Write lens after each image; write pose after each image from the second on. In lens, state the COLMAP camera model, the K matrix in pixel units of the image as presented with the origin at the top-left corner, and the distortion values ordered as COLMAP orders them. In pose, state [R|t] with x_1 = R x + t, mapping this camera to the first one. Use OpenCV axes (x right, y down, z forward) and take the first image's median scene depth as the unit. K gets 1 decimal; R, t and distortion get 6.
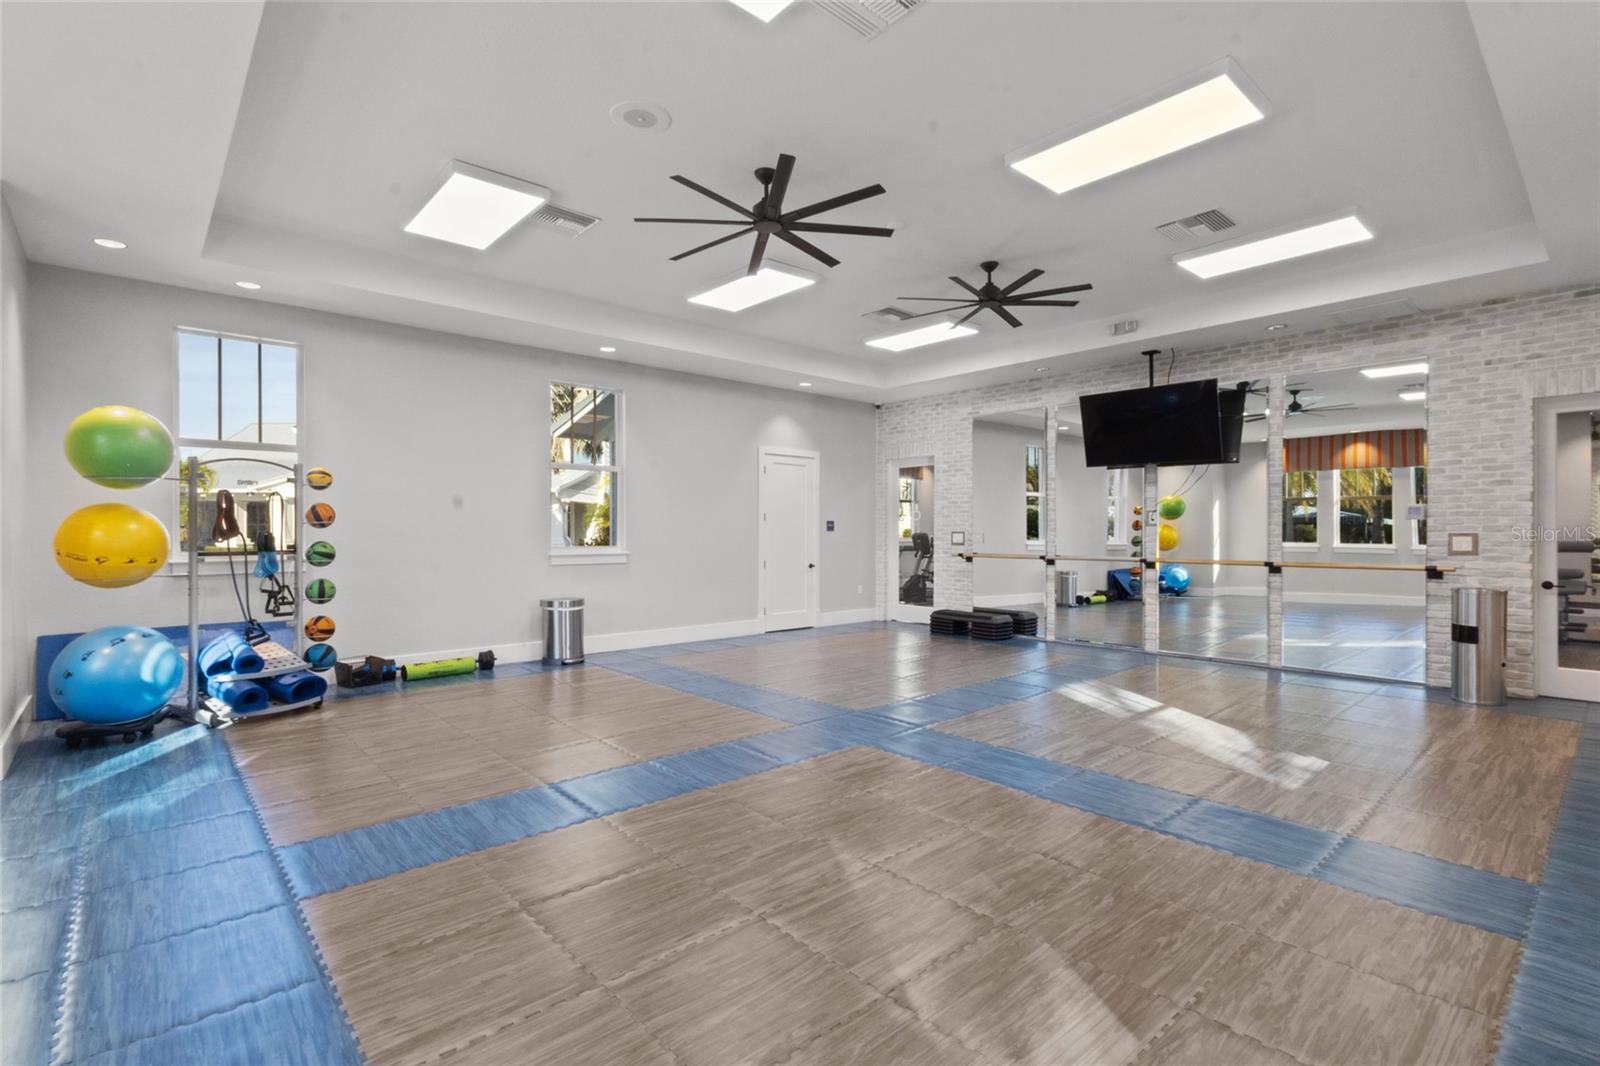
lens RADIAL K [[750.9, 0, 759.0], [0, 750.9, 519.4], [0, 0, 1]] dist [-0.022325, 0.000017]
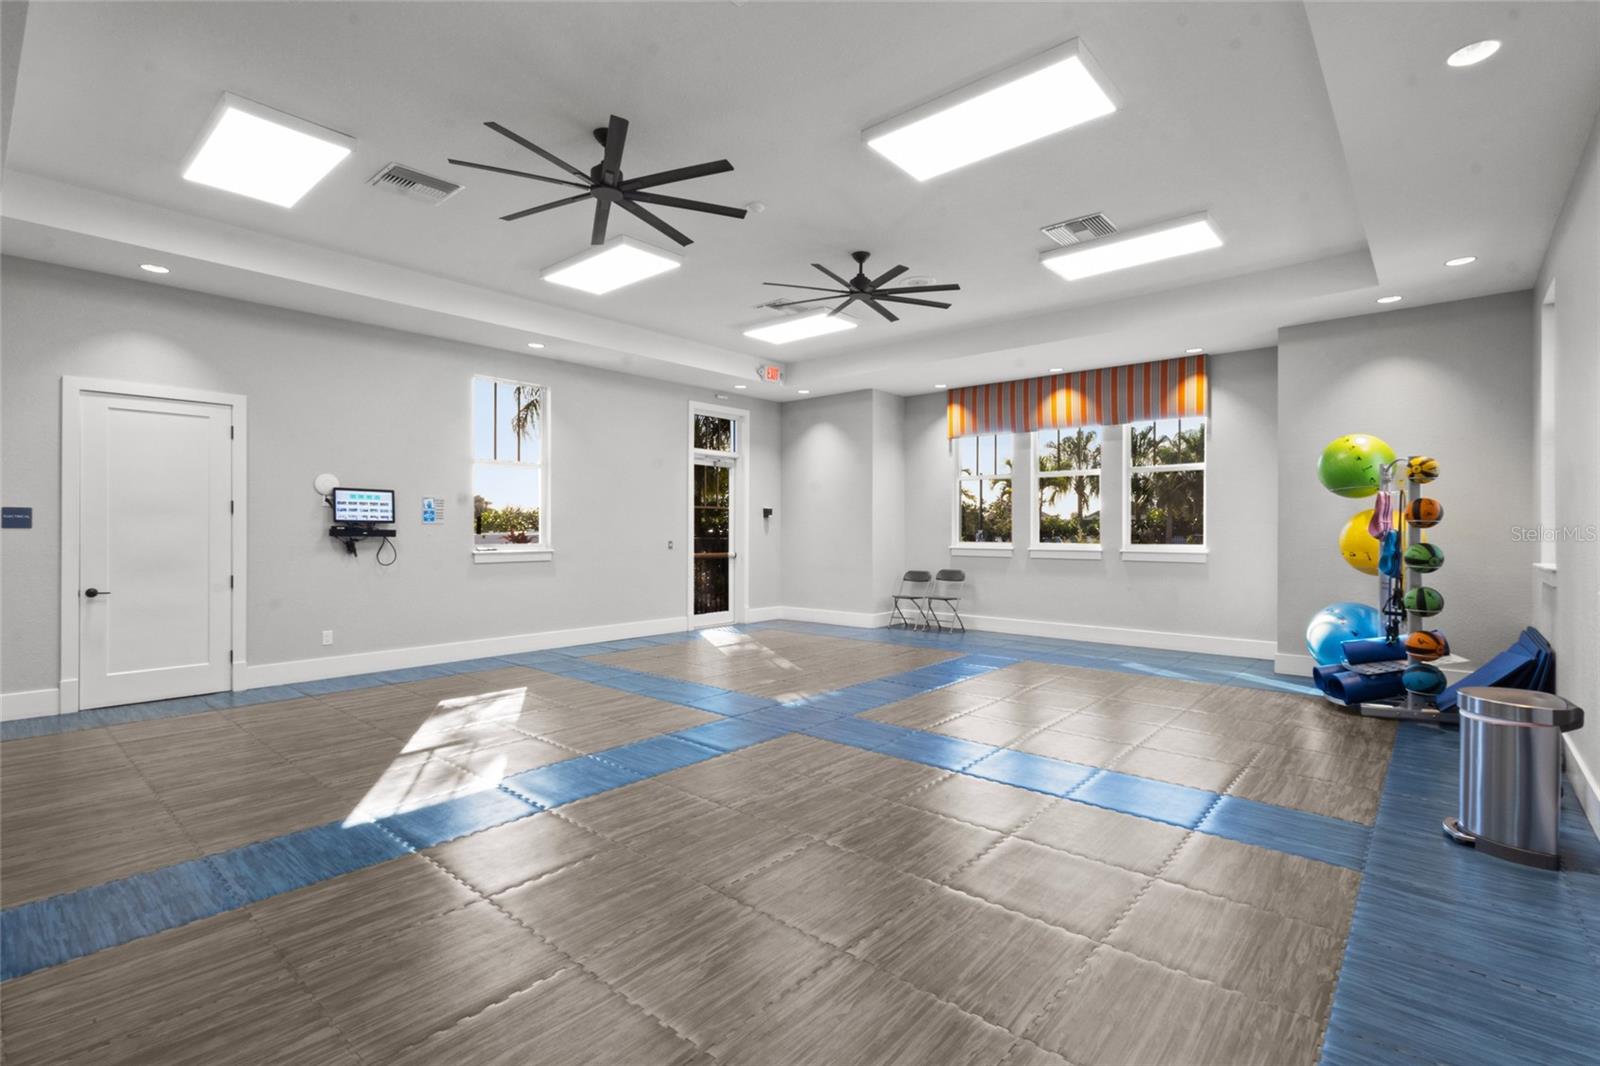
lens RADIAL K [[746.0, 0, 795.0], [0, 746.0, 528.4], [0, 0, 1]] dist [-0.003725, -0.000685]
pose [[0.987310, -0.005596, 0.158703, 0.089363], [0.003795, 0.999925, 0.011648, 0.002438], [-0.158756, -0.010898, 0.987258, 0.072004]]
